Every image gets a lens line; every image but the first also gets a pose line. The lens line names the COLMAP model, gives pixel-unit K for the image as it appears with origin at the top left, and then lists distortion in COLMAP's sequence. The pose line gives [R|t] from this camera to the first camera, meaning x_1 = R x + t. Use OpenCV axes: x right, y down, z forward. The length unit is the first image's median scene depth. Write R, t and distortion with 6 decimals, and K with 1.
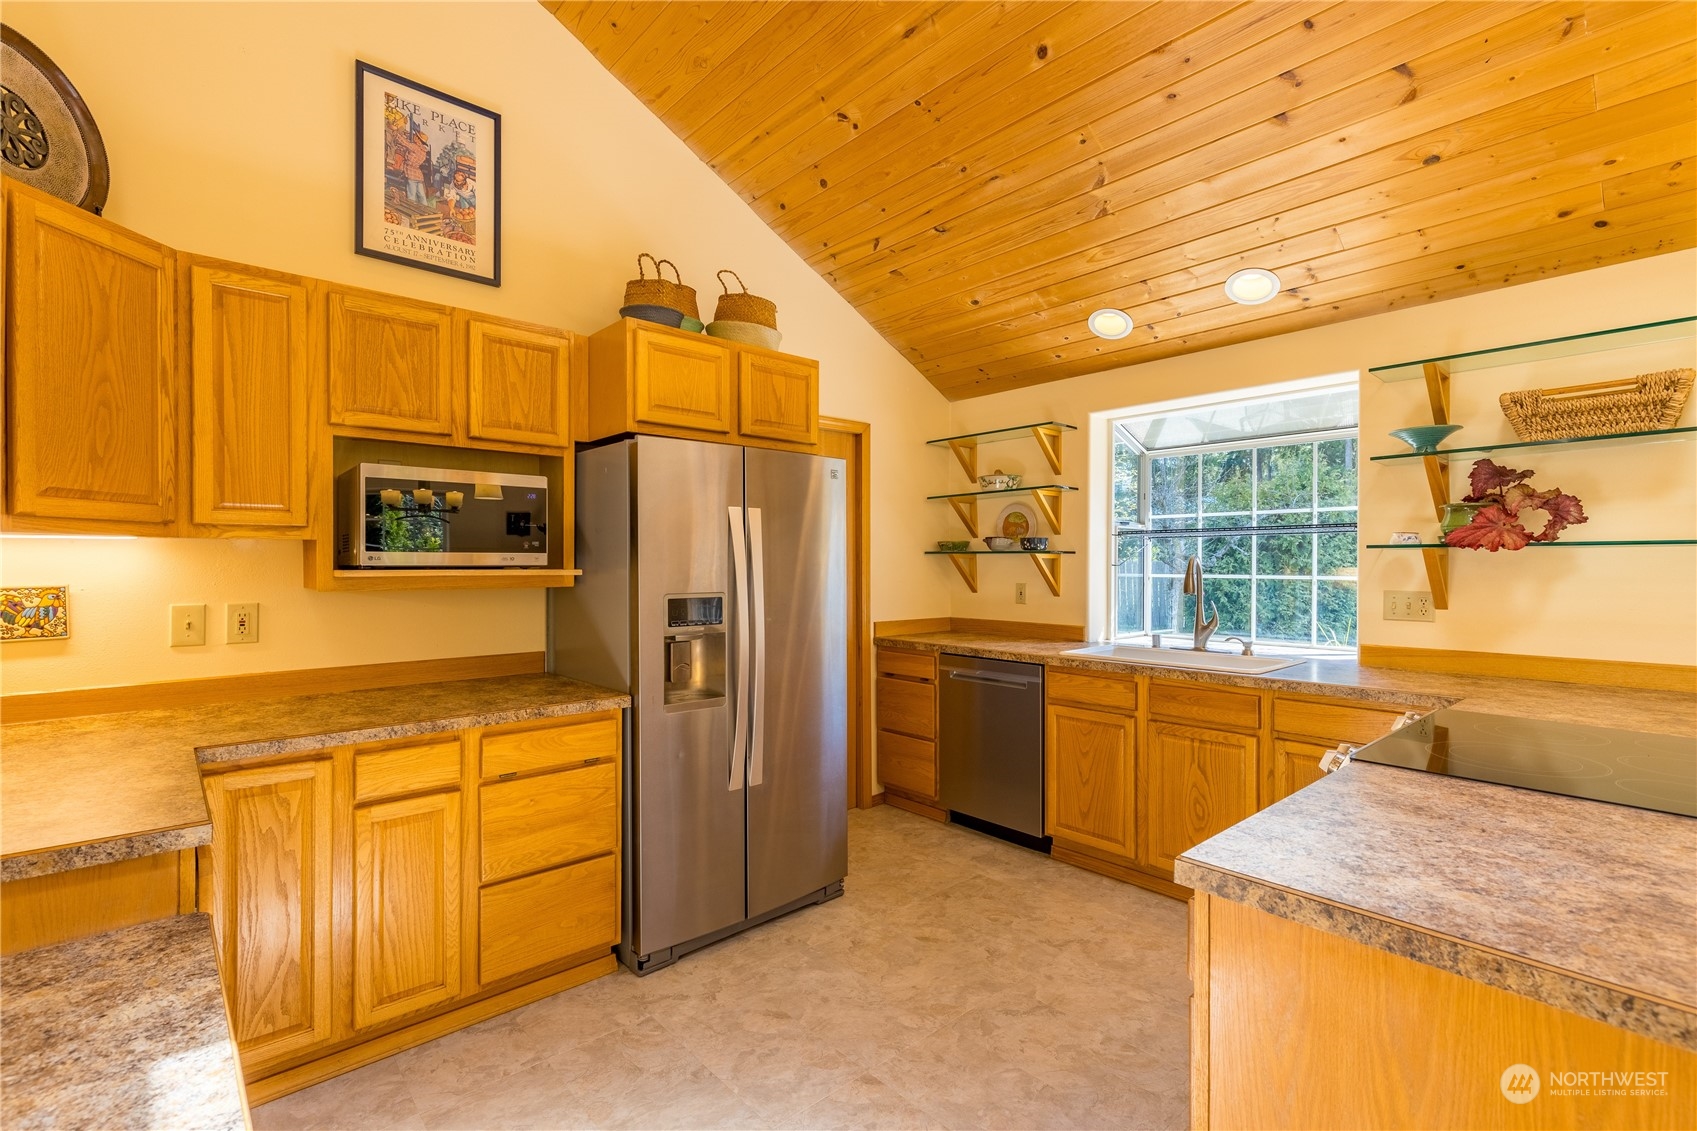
lens RADIAL K [[765.6, 0, 841.5], [0, 765.6, 564.9], [0, 0, 1]] dist [0.006995, -0.000754]
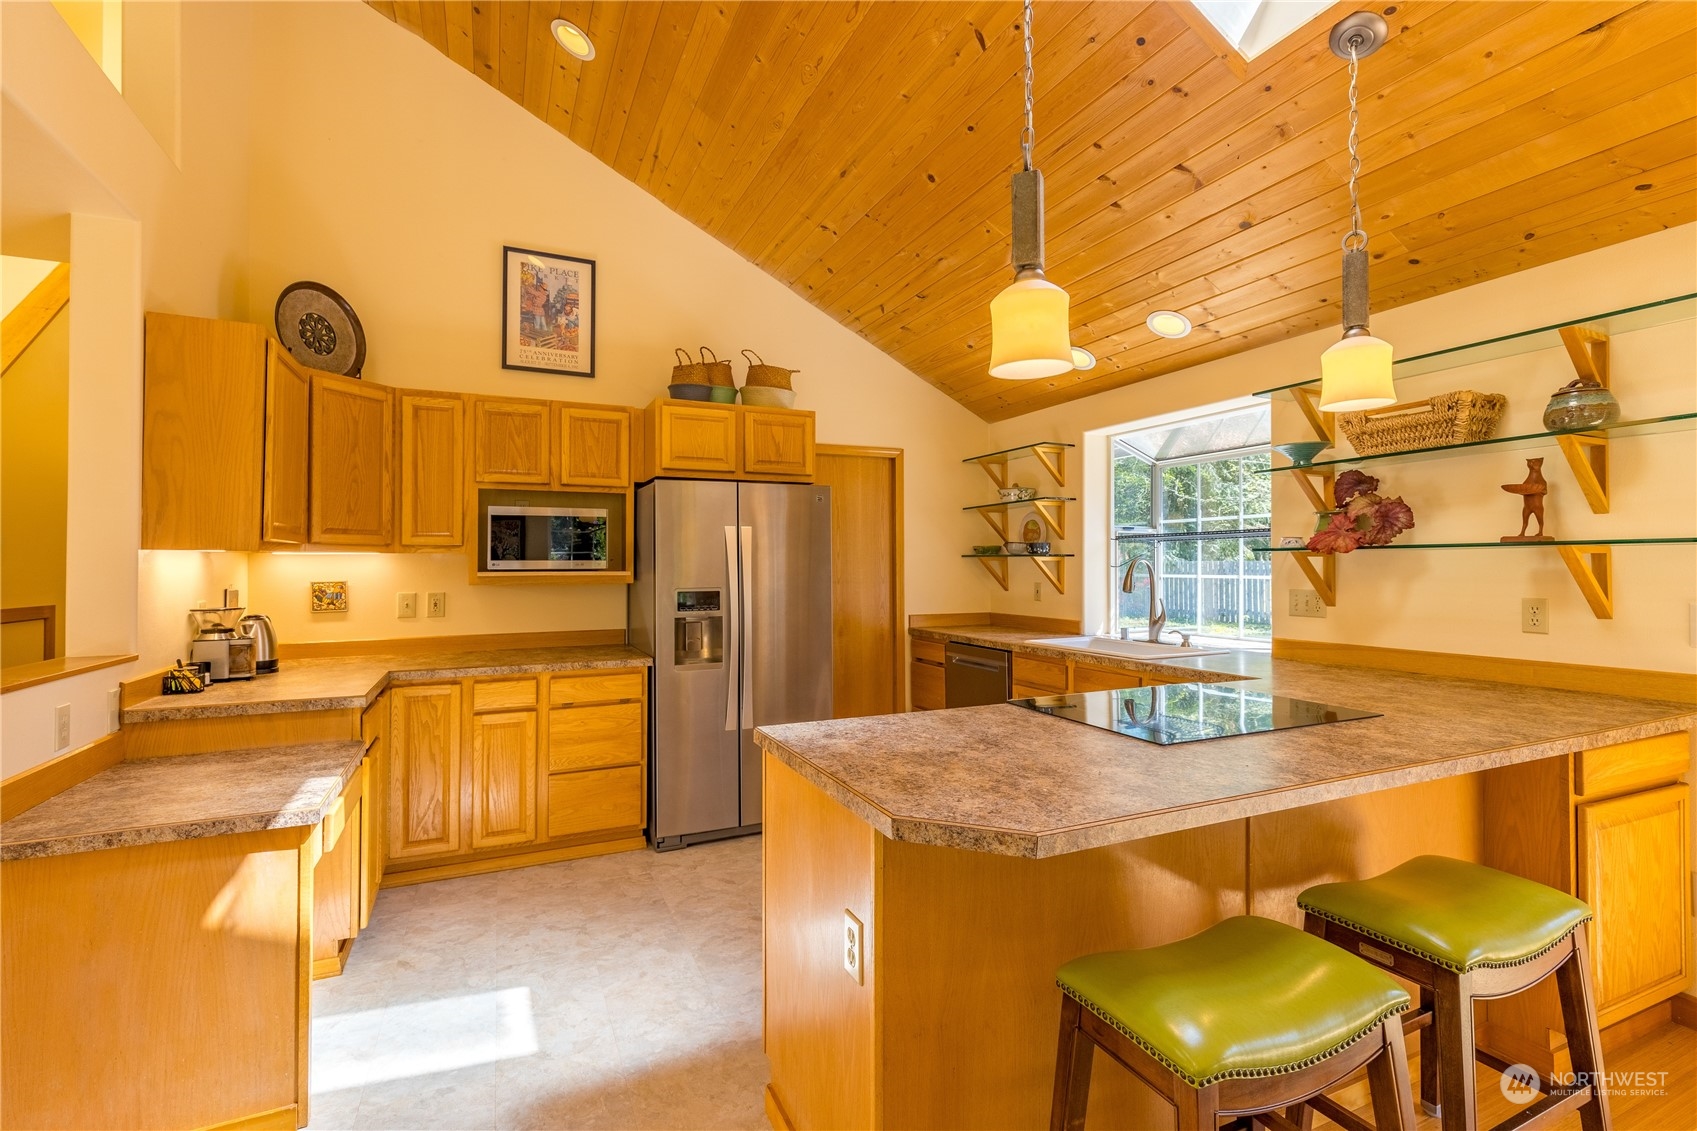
lens RADIAL K [[765.6, 0, 854.2], [0, 765.6, 552.9], [0, 0, 1]] dist [0.006995, -0.000754]
pose [[0.957793, -0.008144, -0.287343, 0.417828], [0.003615, 0.999861, -0.016289, -0.003205], [0.287436, 0.014563, 0.957689, -0.236672]]
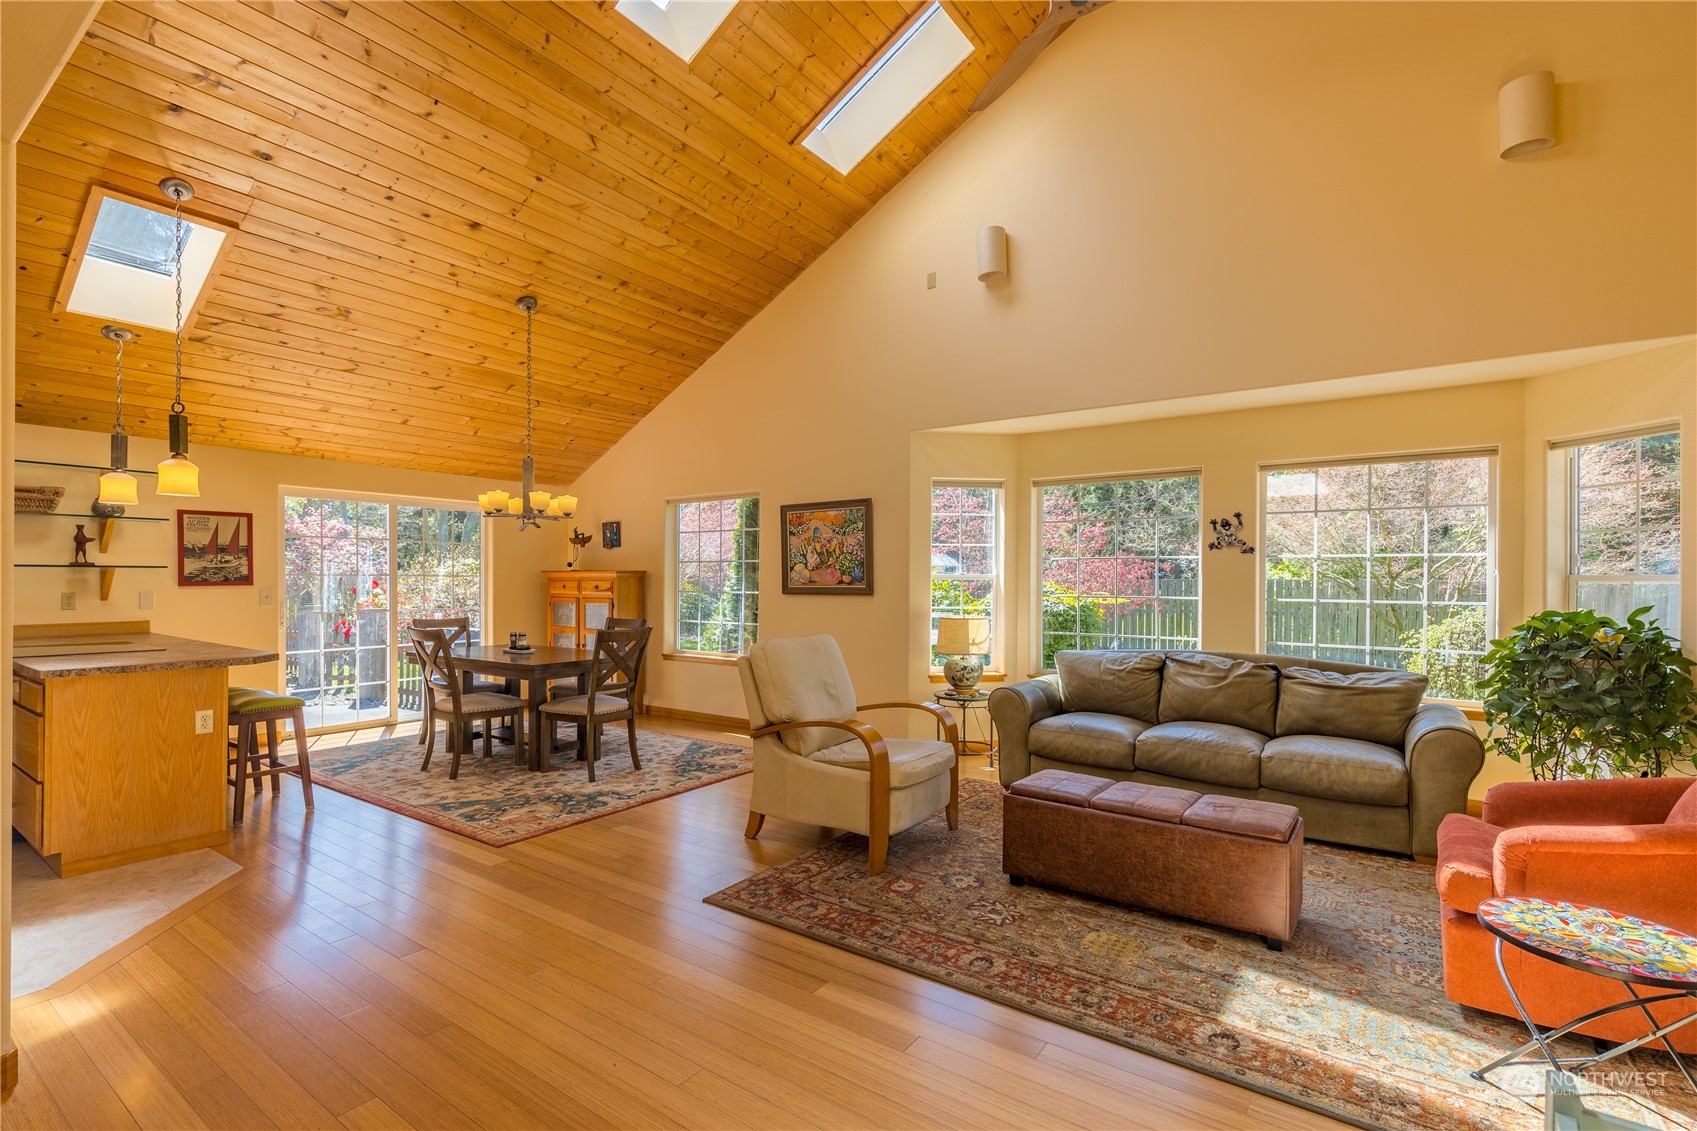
lens RADIAL K [[781.0, 0, 829.3], [0, 781.0, 582.3], [0, 0, 1]] dist [0.007735, -0.000704]
pose [[-0.210404, -0.004095, 0.977606, -1.160592], [-0.002563, 0.999990, 0.003637, 0.002208], [-0.977611, -0.001741, -0.210412, -0.500301]]
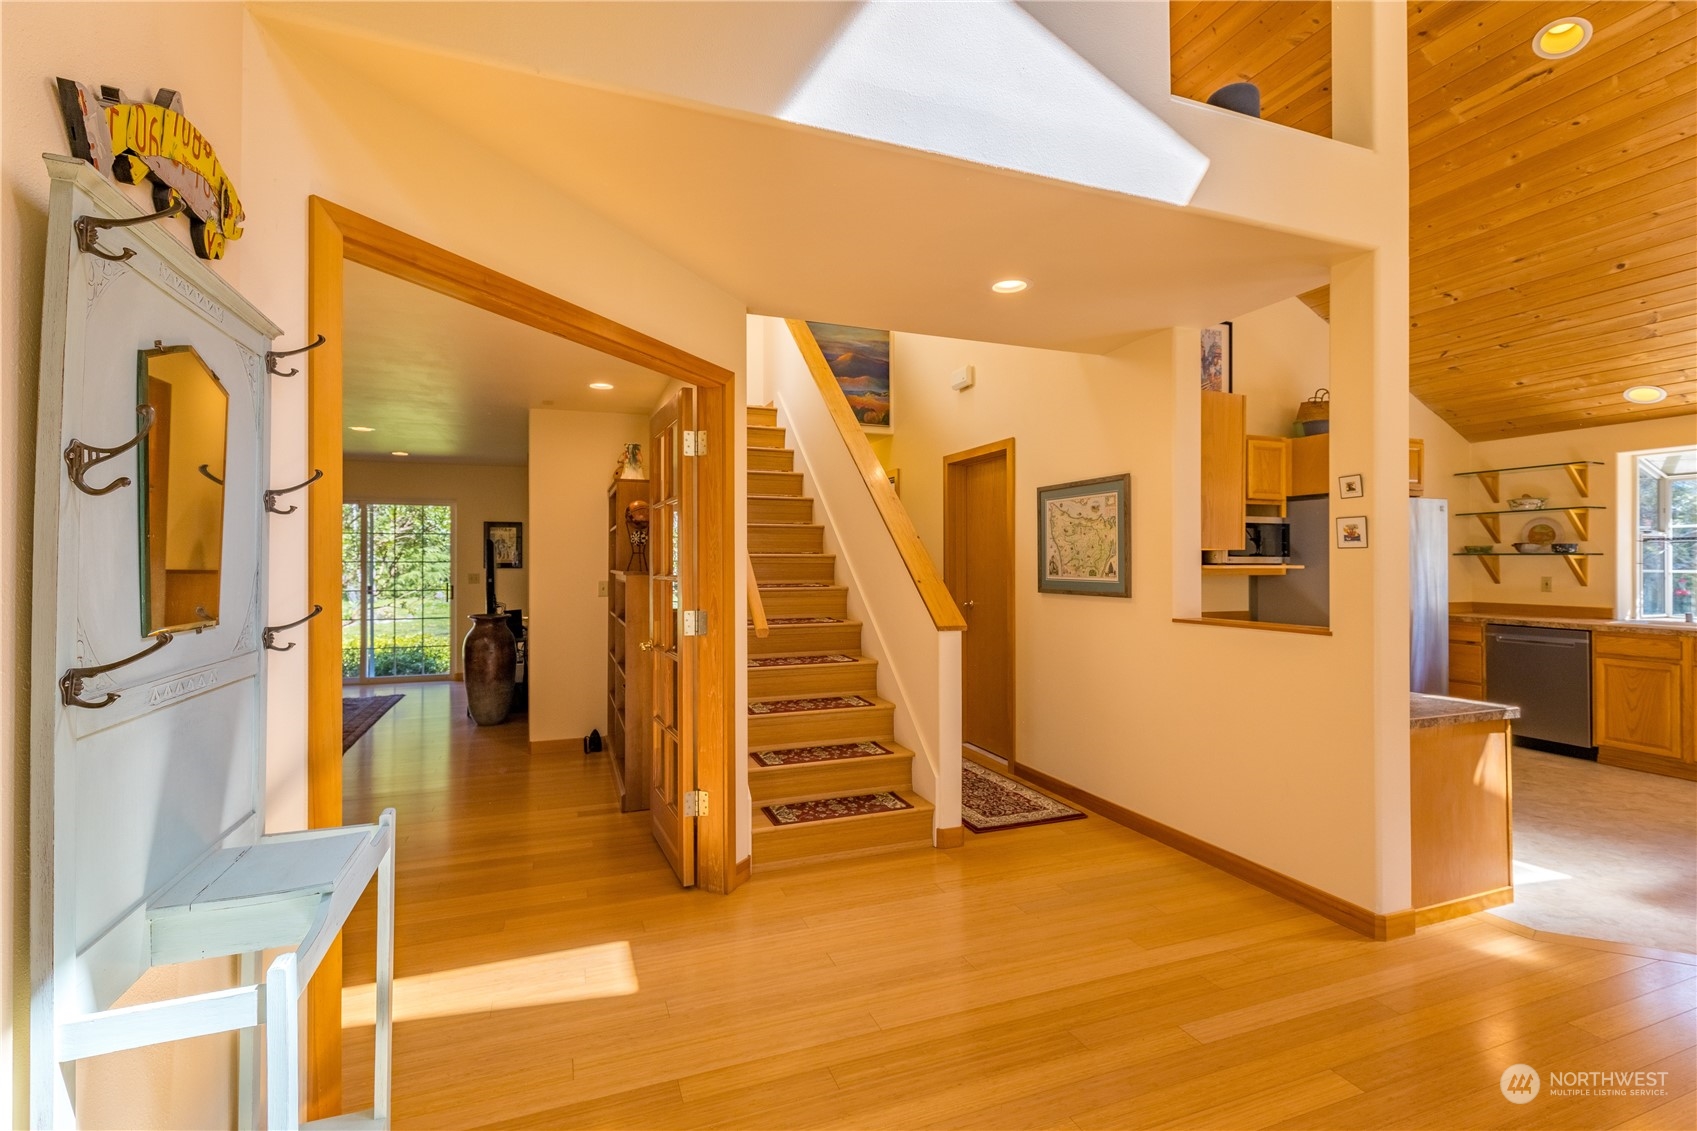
lens RADIAL K [[765.6, 0, 850.5], [0, 765.6, 556.8], [0, 0, 1]] dist [0.006995, -0.000754]
pose [[0.935761, -0.002919, -0.352623, -0.616437], [-0.000269, 0.999960, -0.008990, 0.001458], [0.352635, 0.008507, 0.935722, -1.006552]]
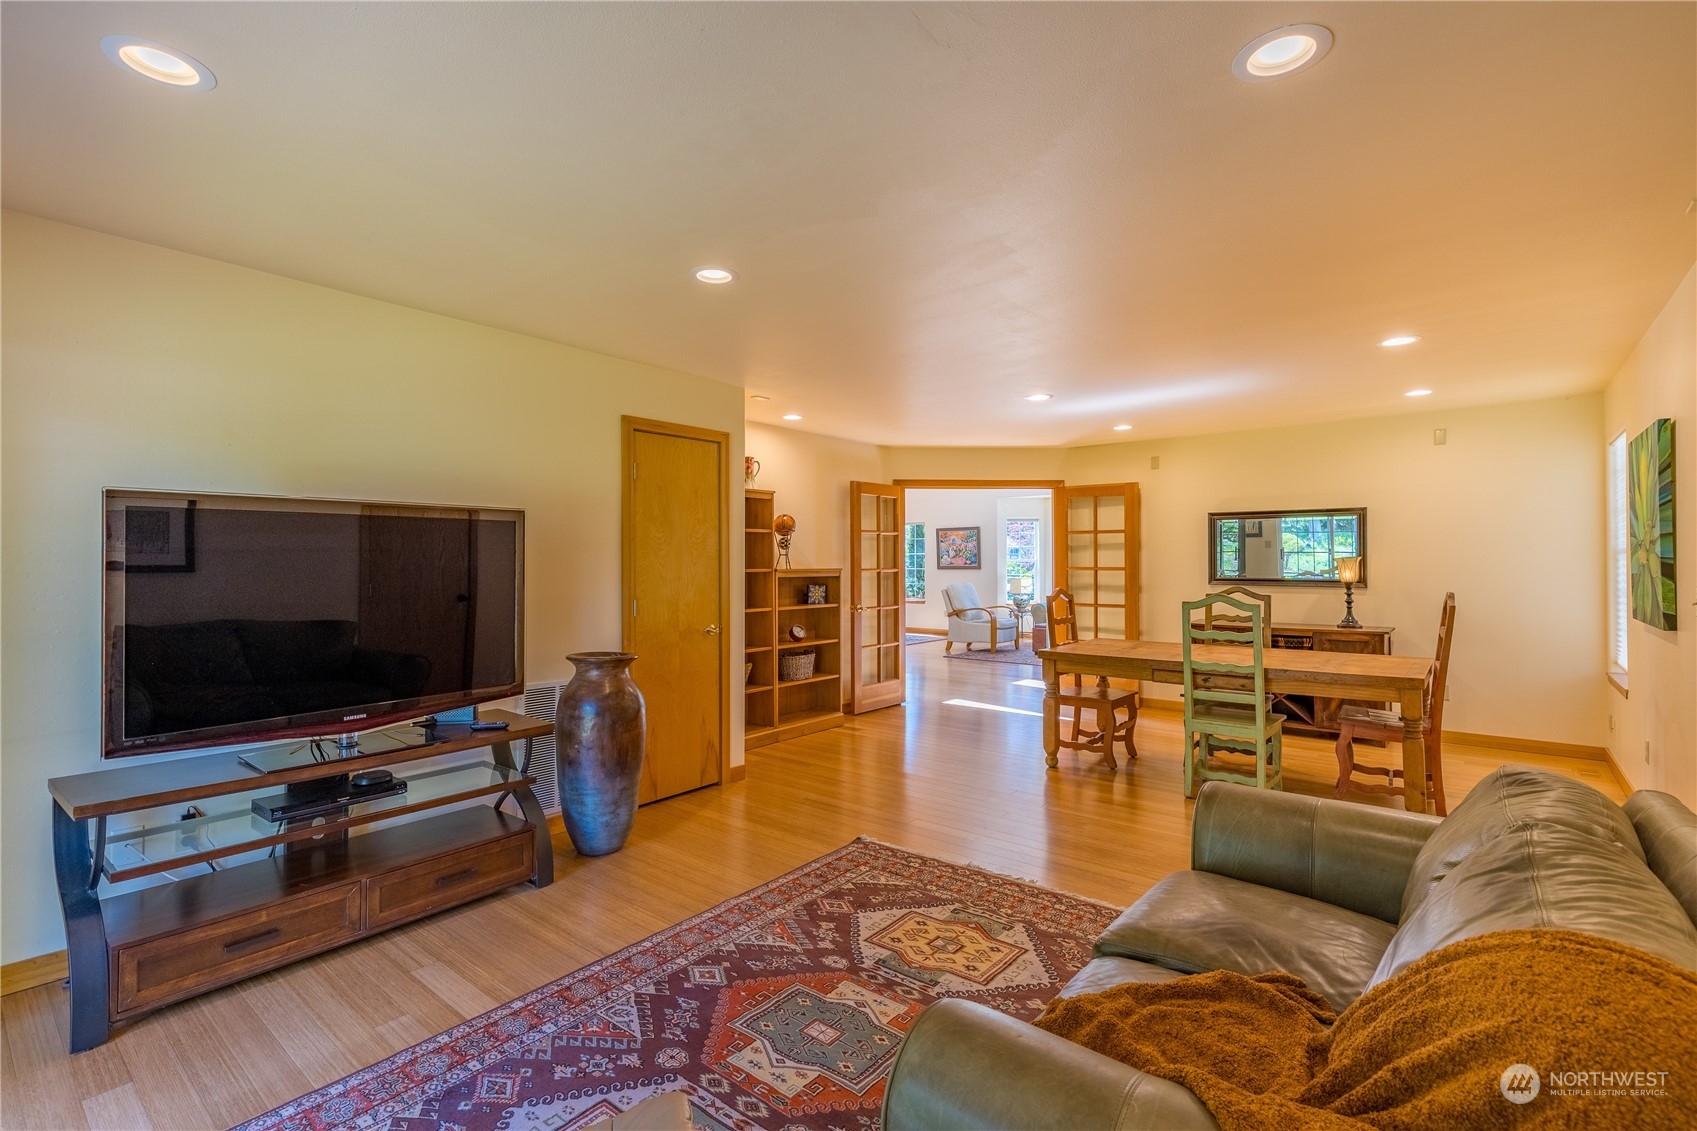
lens RADIAL K [[765.6, 0, 849.1], [0, 765.6, 560.8], [0, 0, 1]] dist [0.006995, -0.000754]
pose [[-0.155931, 0.002647, 0.987764, -3.503795], [0.002355, 0.999995, -0.002308, 0.001565], [-0.987765, 0.001967, -0.155936, 0.418320]]
